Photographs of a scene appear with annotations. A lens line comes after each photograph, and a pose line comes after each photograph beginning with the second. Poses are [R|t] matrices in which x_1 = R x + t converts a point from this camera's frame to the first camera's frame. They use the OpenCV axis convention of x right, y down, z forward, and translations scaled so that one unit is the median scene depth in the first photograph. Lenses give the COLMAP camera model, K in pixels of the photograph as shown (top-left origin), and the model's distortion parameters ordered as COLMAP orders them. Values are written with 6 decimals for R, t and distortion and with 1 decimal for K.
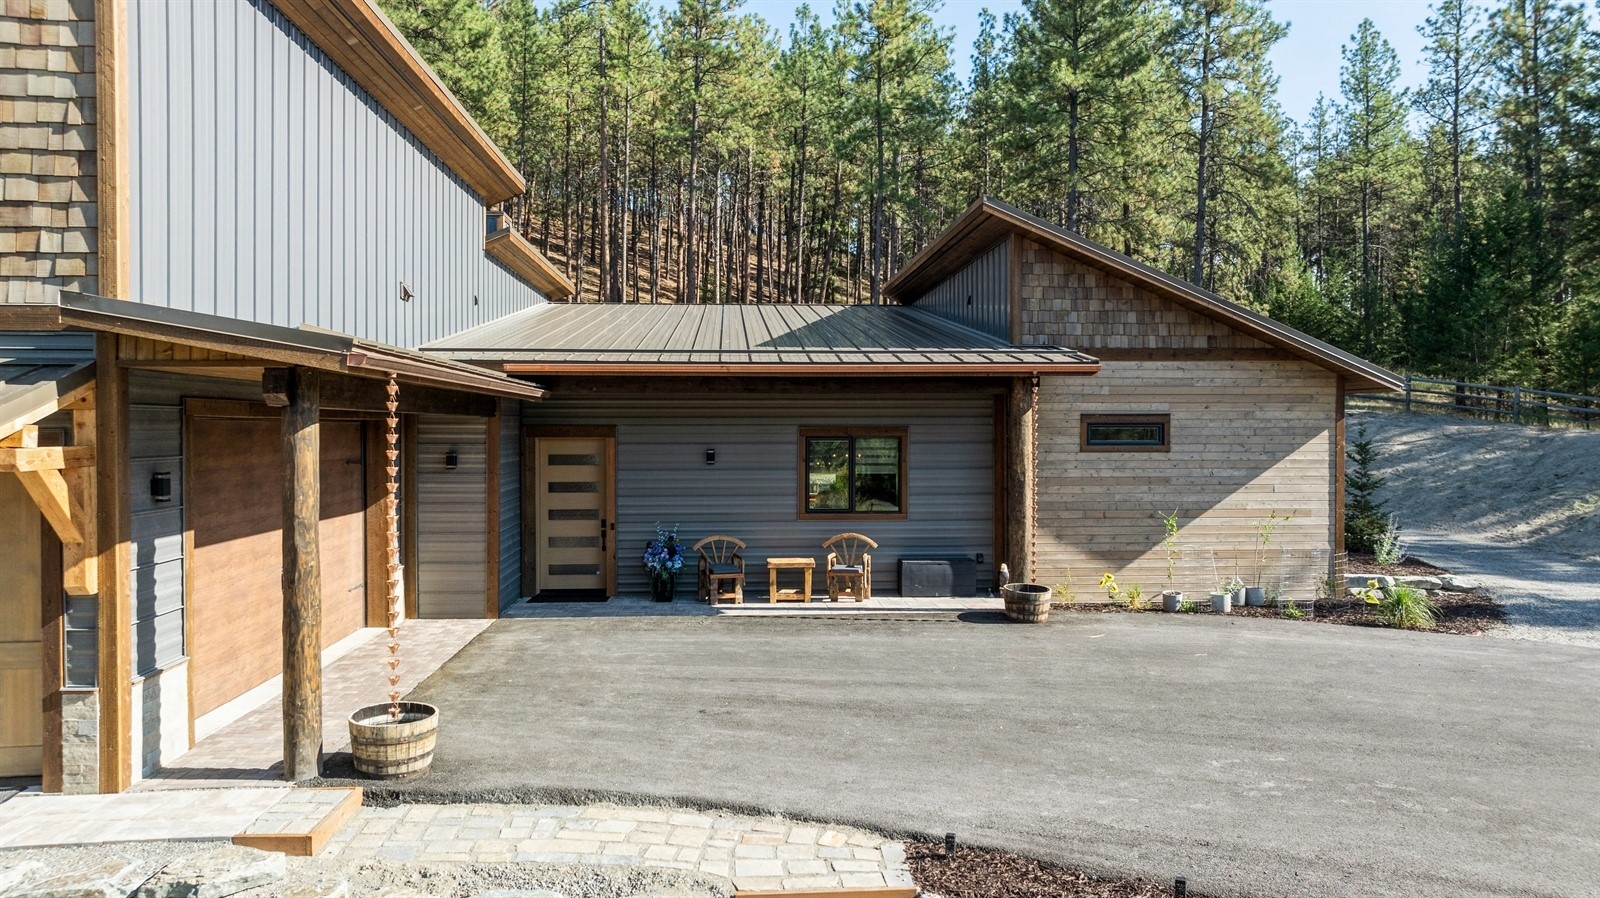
lens RADIAL K [[1123.3, 0, 794.2], [0, 1123.3, 448.2], [0, 0, 1]] dist [-0.023135, 0.004329]
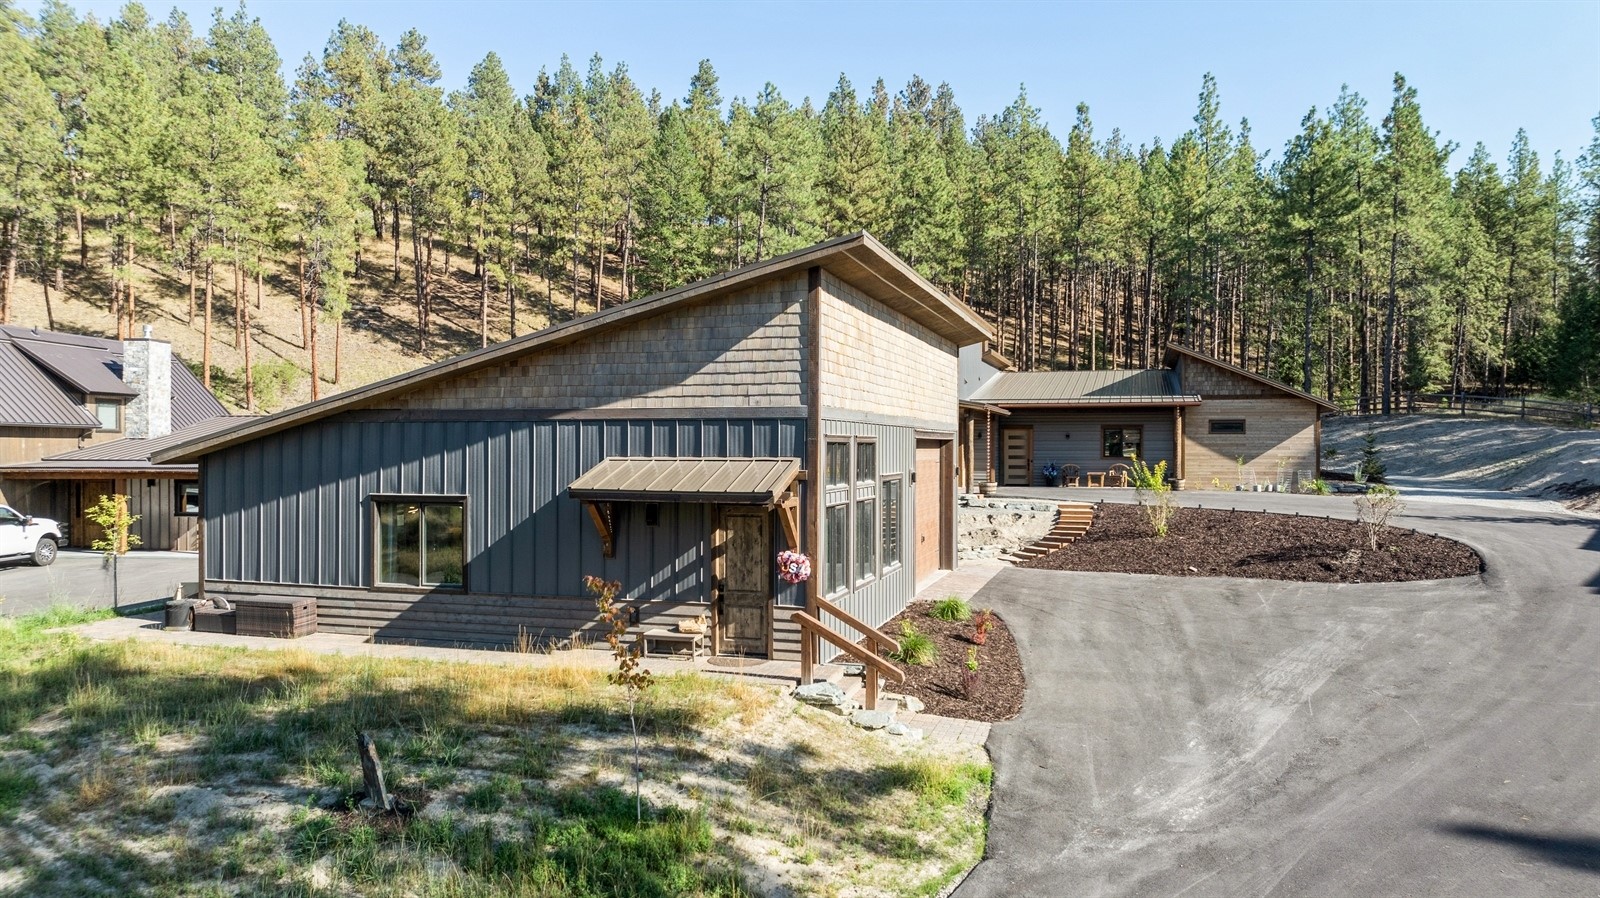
lens RADIAL K [[1123.3, 0, 794.2], [0, 1123.3, 448.2], [0, 0, 1]] dist [-0.023135, 0.004329]
pose [[0.937685, 0.002466, -0.347476, 0.260833], [-0.008632, 0.999832, -0.016198, 0.090424], [0.347378, 0.018188, 0.937549, -1.875217]]
